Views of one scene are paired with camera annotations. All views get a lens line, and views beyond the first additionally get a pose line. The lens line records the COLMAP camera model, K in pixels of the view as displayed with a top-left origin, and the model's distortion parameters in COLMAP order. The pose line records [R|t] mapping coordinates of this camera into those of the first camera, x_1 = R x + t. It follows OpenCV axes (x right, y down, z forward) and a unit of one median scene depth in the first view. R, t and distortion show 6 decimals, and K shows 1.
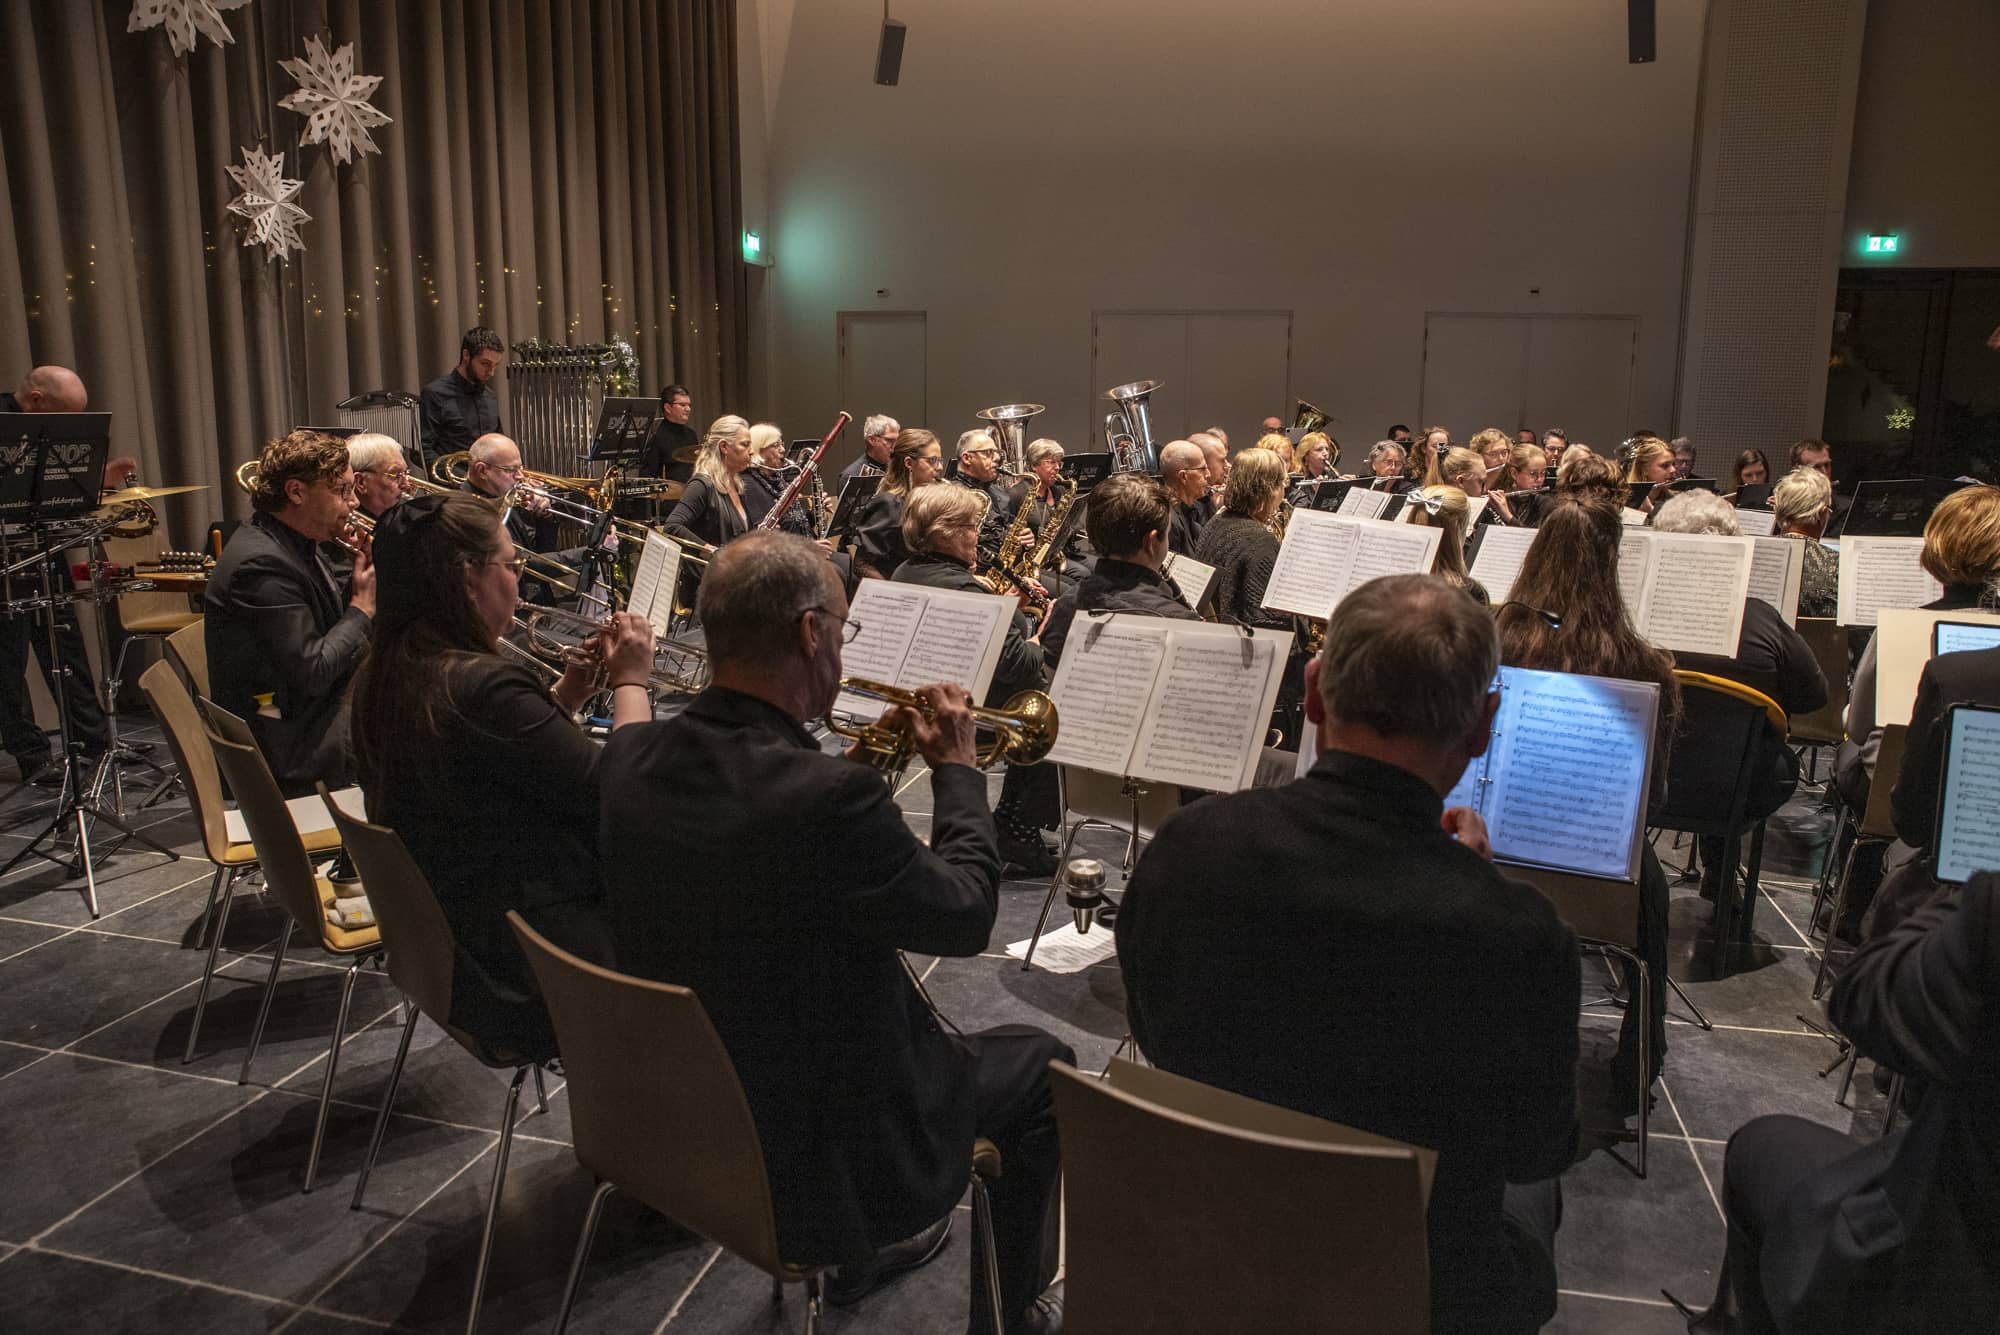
lens RADIAL K [[1401.9, 0, 1019.2], [0, 1401.9, 654.2], [0, 0, 1]] dist [-0.067411, 0.036842]
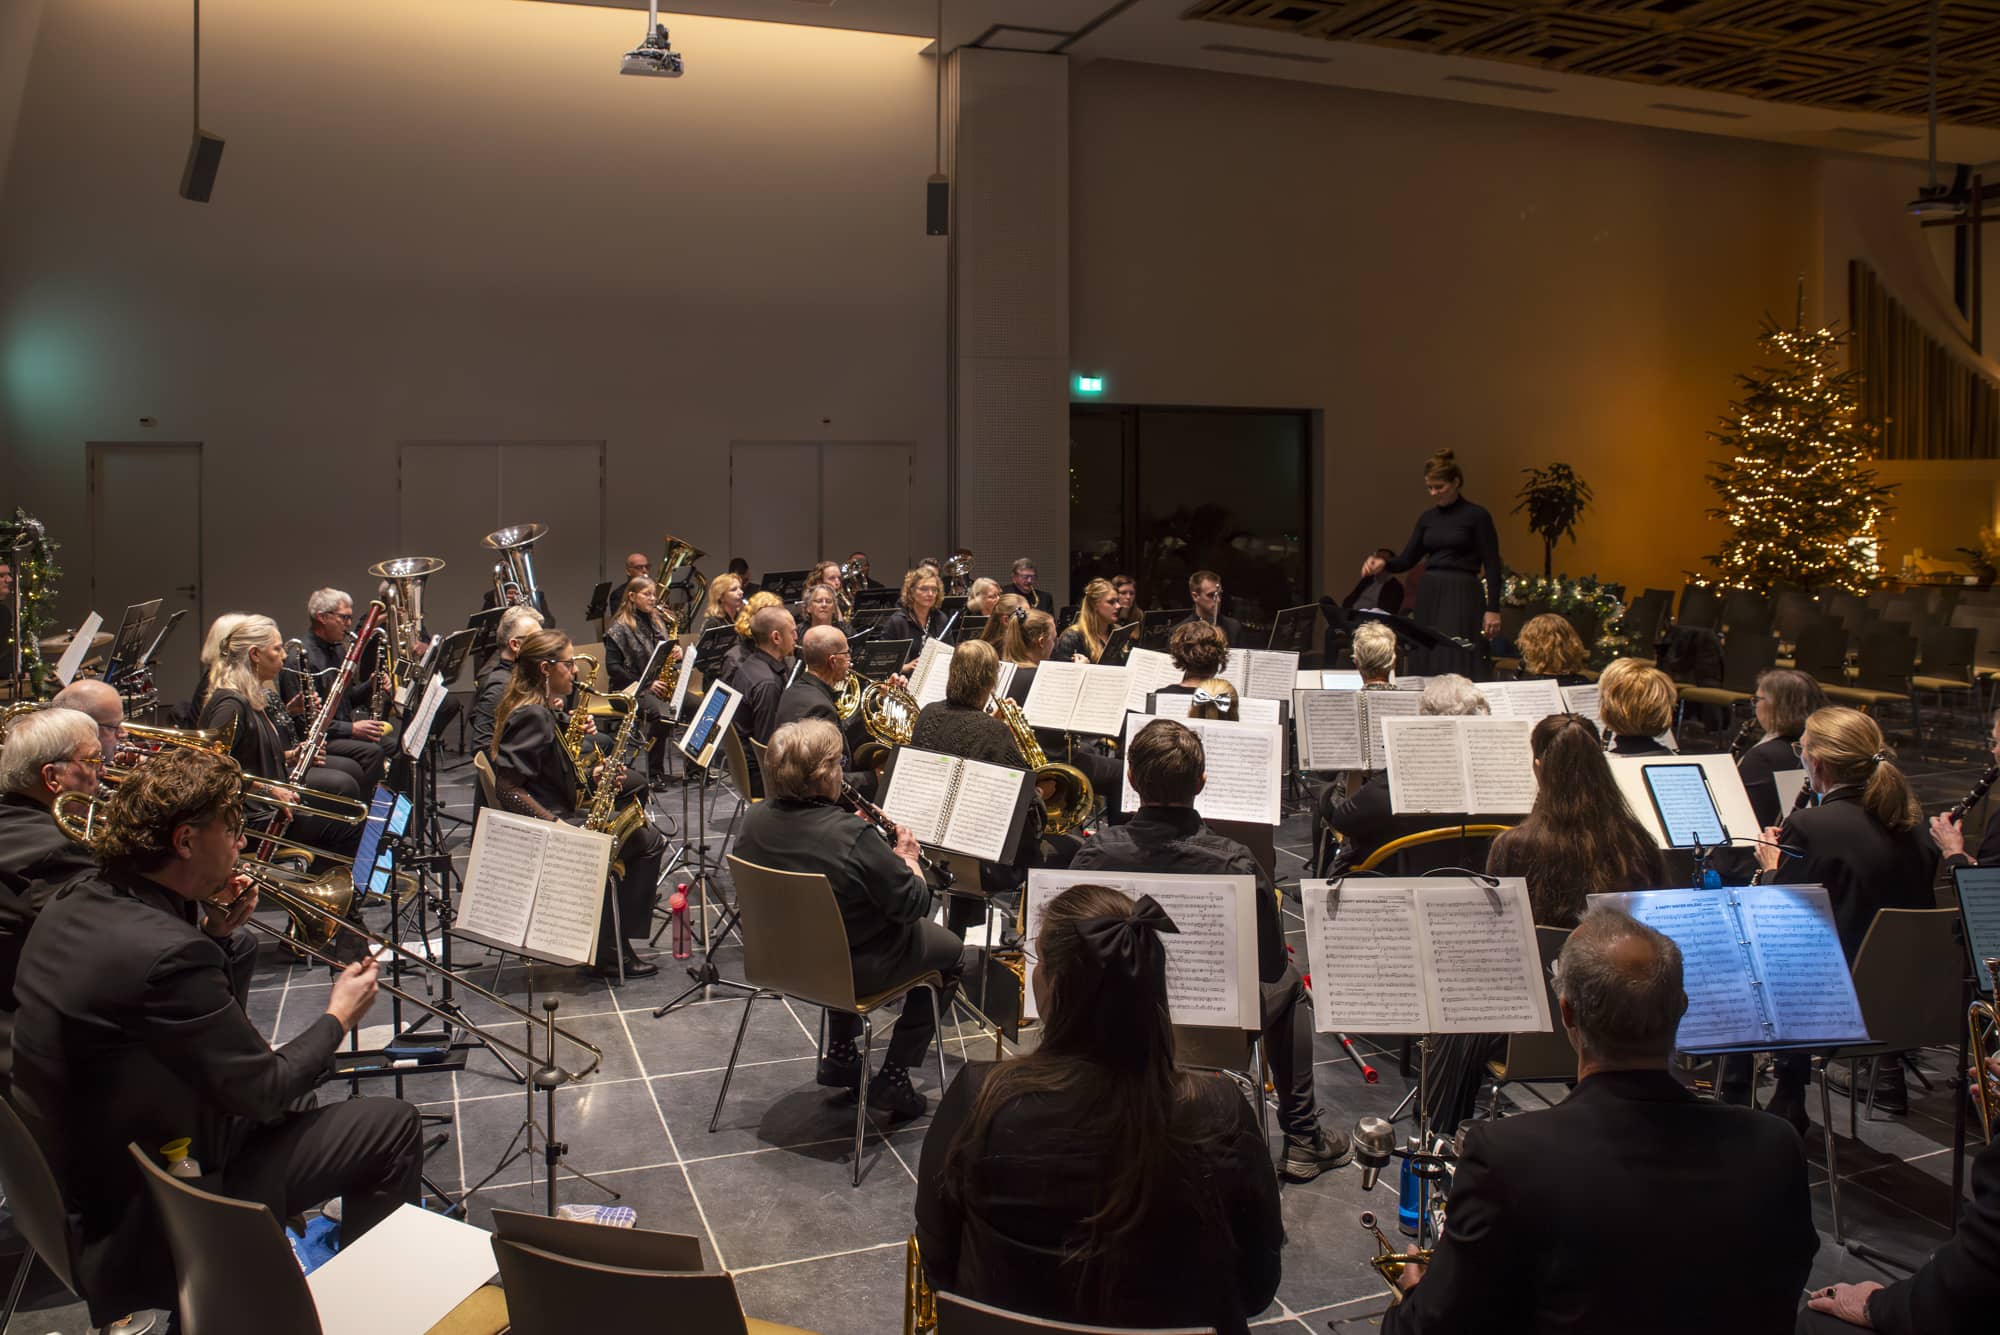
lens RADIAL K [[1401.9, 0, 949.8], [0, 1401.9, 521.4], [0, 0, 1]] dist [-0.067411, 0.036842]
pose [[0.853460, -0.028009, 0.520406, -0.228810], [0.111080, 0.985386, -0.129134, -0.060376], [-0.509184, 0.168017, 0.844099, 0.064301]]
